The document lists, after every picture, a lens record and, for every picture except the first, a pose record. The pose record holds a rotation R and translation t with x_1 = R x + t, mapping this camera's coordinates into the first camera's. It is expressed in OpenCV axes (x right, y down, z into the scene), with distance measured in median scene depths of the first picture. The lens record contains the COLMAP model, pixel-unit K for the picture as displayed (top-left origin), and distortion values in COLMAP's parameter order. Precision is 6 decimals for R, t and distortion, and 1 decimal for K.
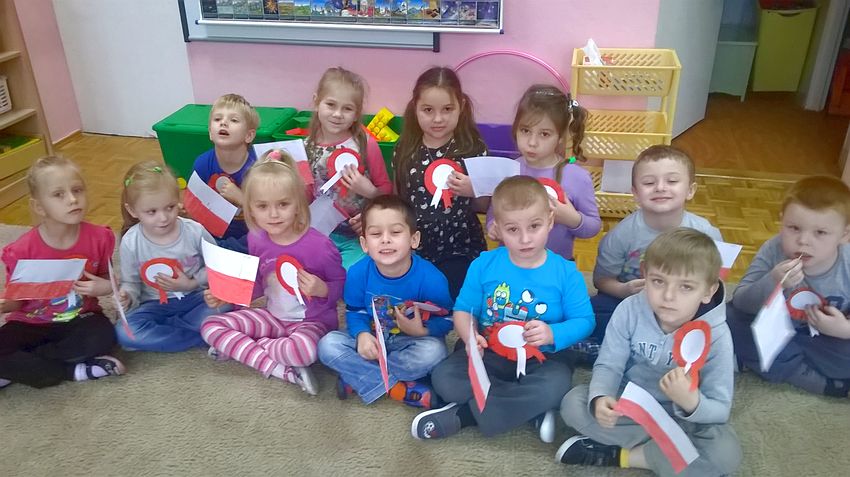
lens RADIAL K [[718.8, 0, 425.0], [0, 718.8, 238.5], [0, 0, 1]] dist [0.045571, 0.001905]
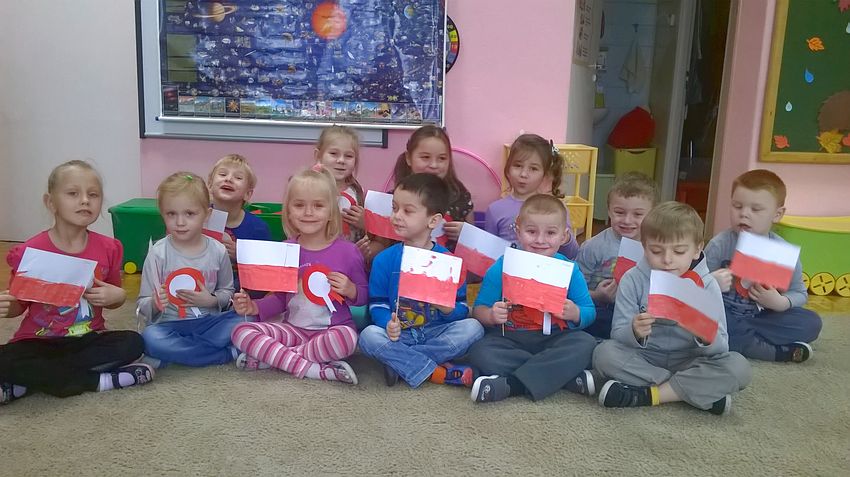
lens RADIAL K [[718.8, 0, 425.0], [0, 718.8, 238.5], [0, 0, 1]] dist [0.045571, 0.001905]
pose [[0.969138, 0.005559, 0.246458, -0.299869], [0.065539, 0.957957, -0.279326, 0.297390], [-0.237649, 0.286858, 0.928028, -0.045154]]
